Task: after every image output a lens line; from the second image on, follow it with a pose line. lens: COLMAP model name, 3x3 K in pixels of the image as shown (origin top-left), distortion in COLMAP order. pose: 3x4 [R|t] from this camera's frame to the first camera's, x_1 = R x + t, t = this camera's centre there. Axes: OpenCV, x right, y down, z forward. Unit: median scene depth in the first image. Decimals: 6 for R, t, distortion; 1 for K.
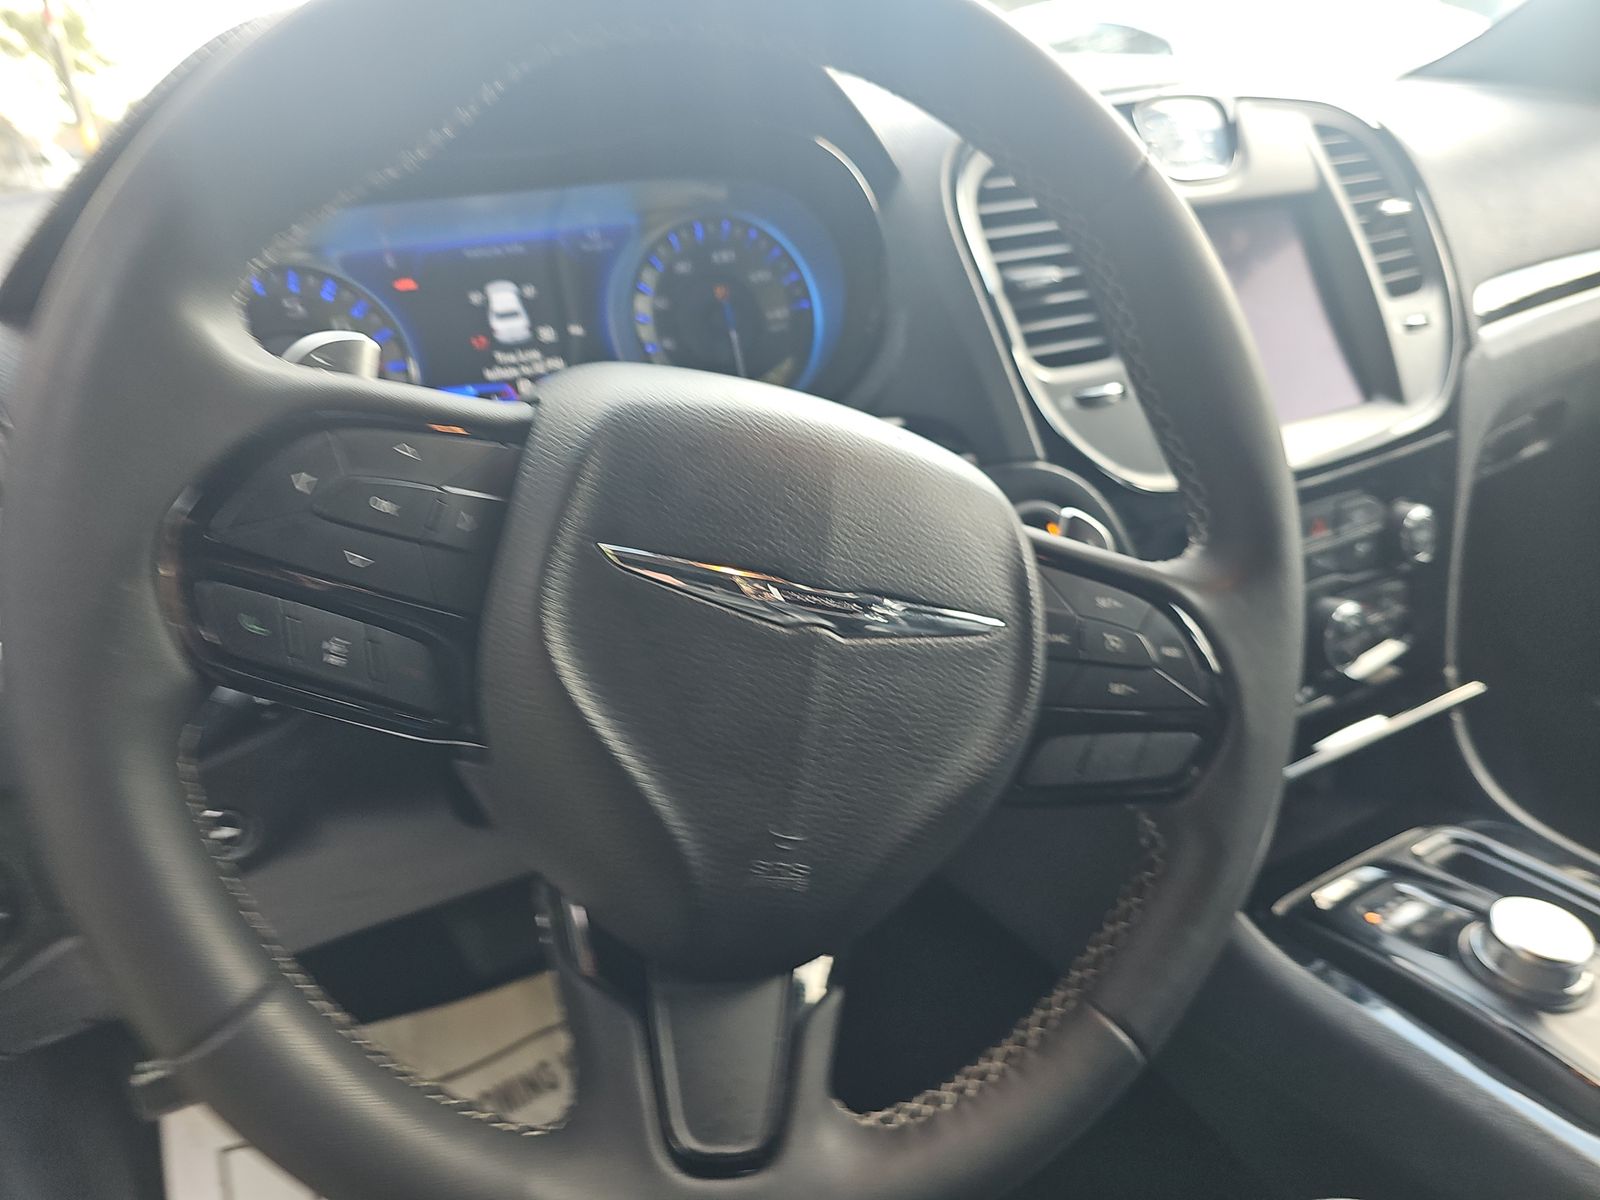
lens RADIAL K [[1144.0, 0, 765.4], [0, 1144.0, 613.0], [0, 0, 1]] dist [-0.030725, -0.001126]
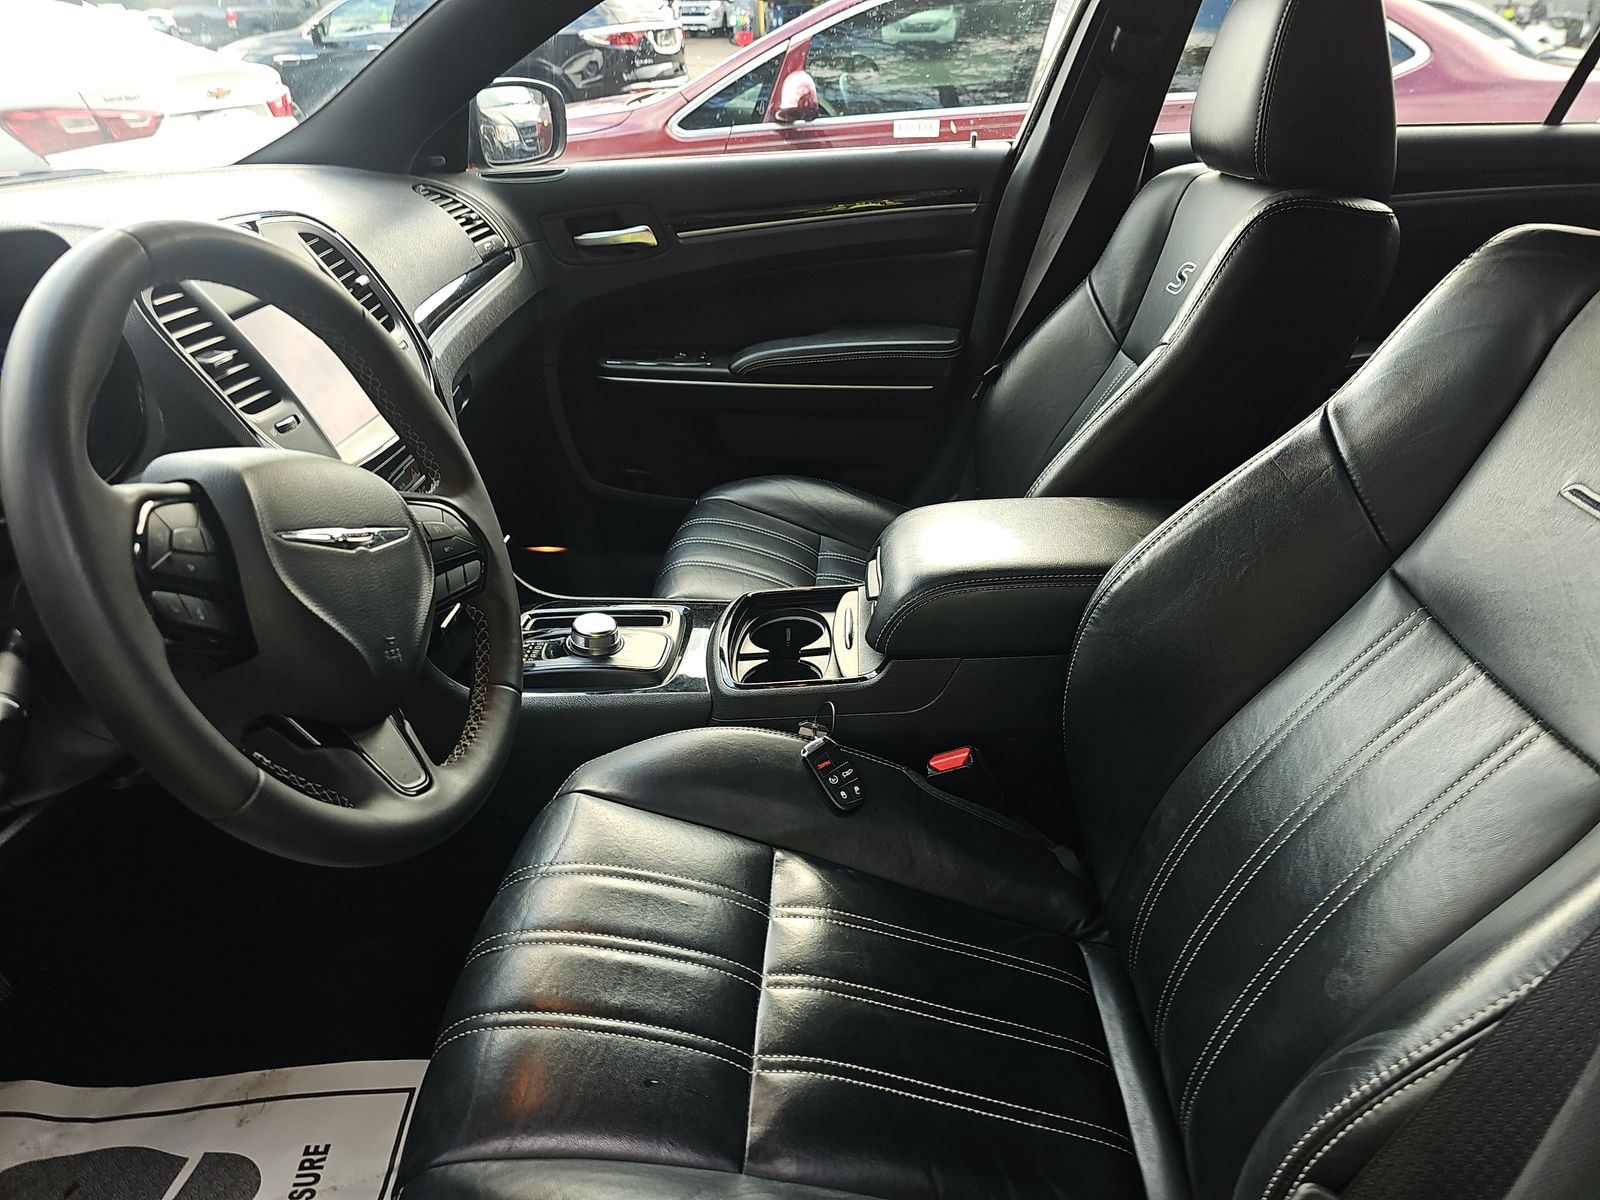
lens RADIAL K [[1056.0, 0, 808.6], [0, 1056.0, 608.8], [0, 0, 1]] dist [0.049968, -0.051090]
pose [[0.519837, -0.333681, 0.786401, -0.525962], [0.309857, 0.931518, 0.190430, -0.001482], [-0.796089, 0.144679, 0.587631, -0.401281]]
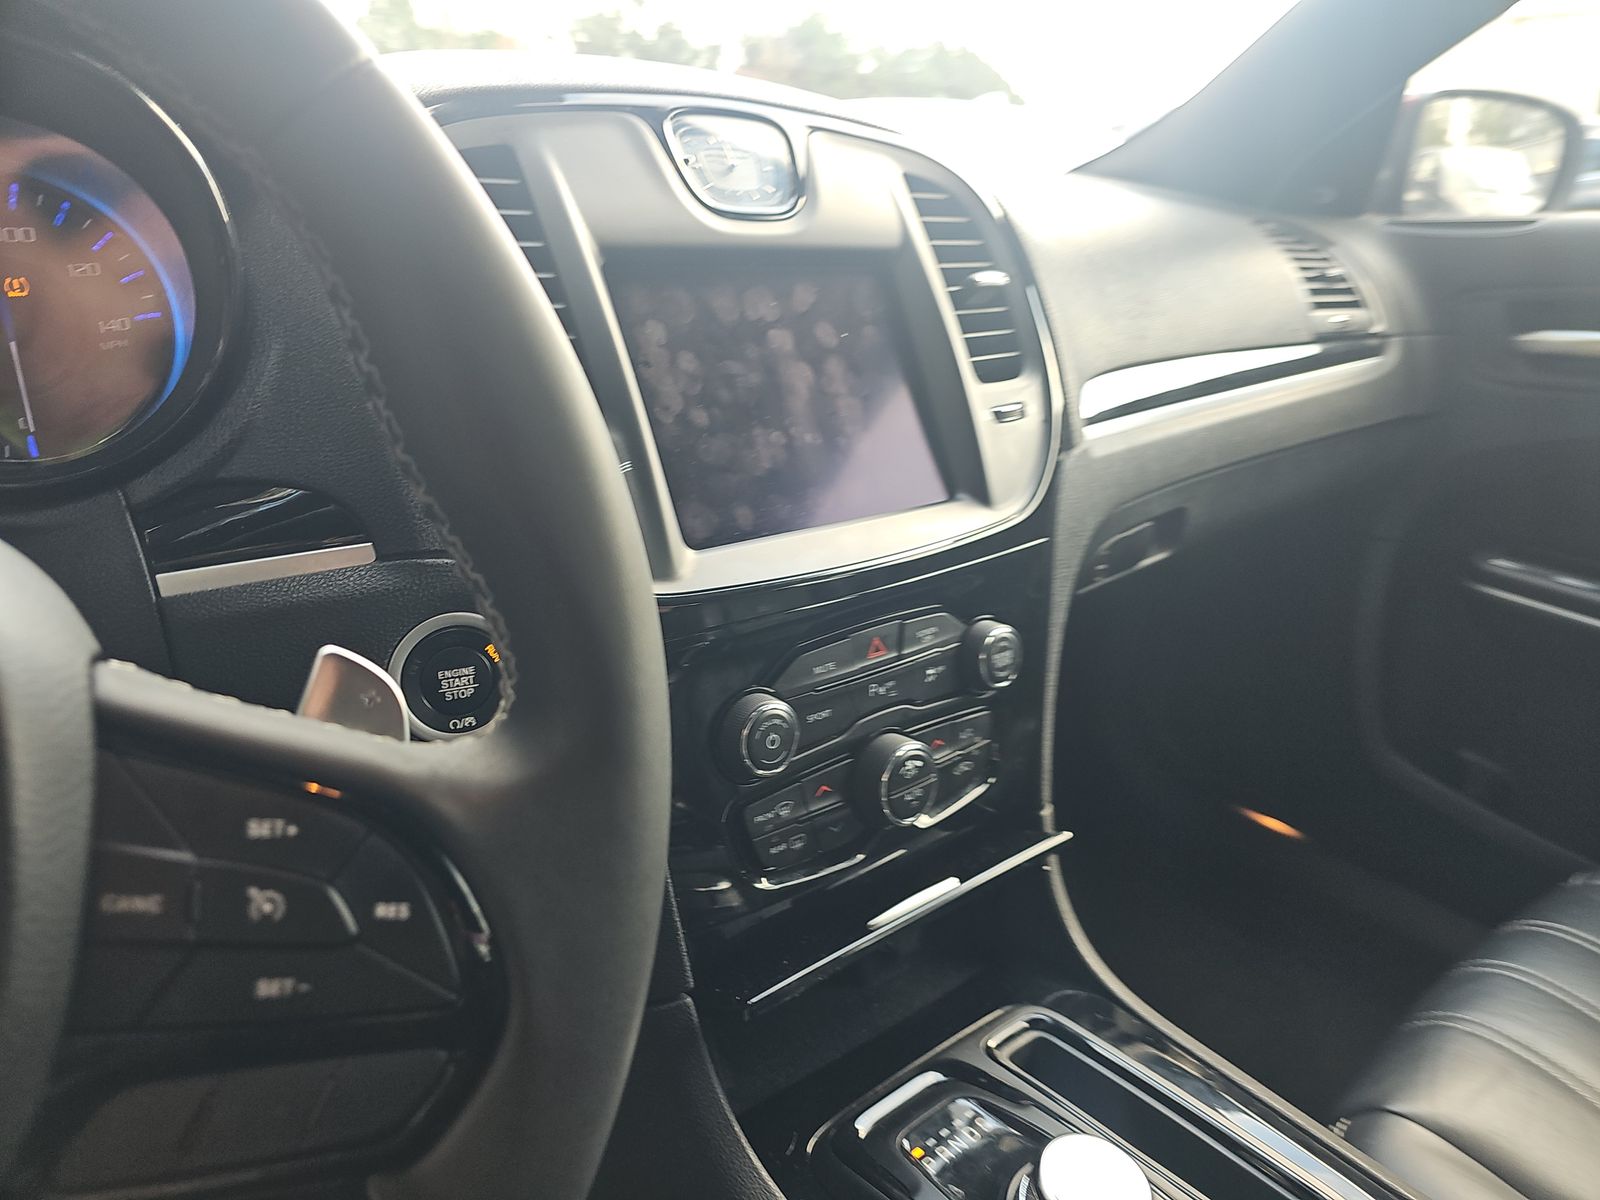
lens RADIAL K [[1056.0, 0, 808.6], [0, 1056.0, 608.8], [0, 0, 1]] dist [0.049968, -0.051090]
pose [[0.975247, 0.036944, 0.218011, 0.258477], [-0.024582, 0.997947, -0.059148, -0.054235], [-0.219748, 0.052324, 0.974152, 0.249862]]
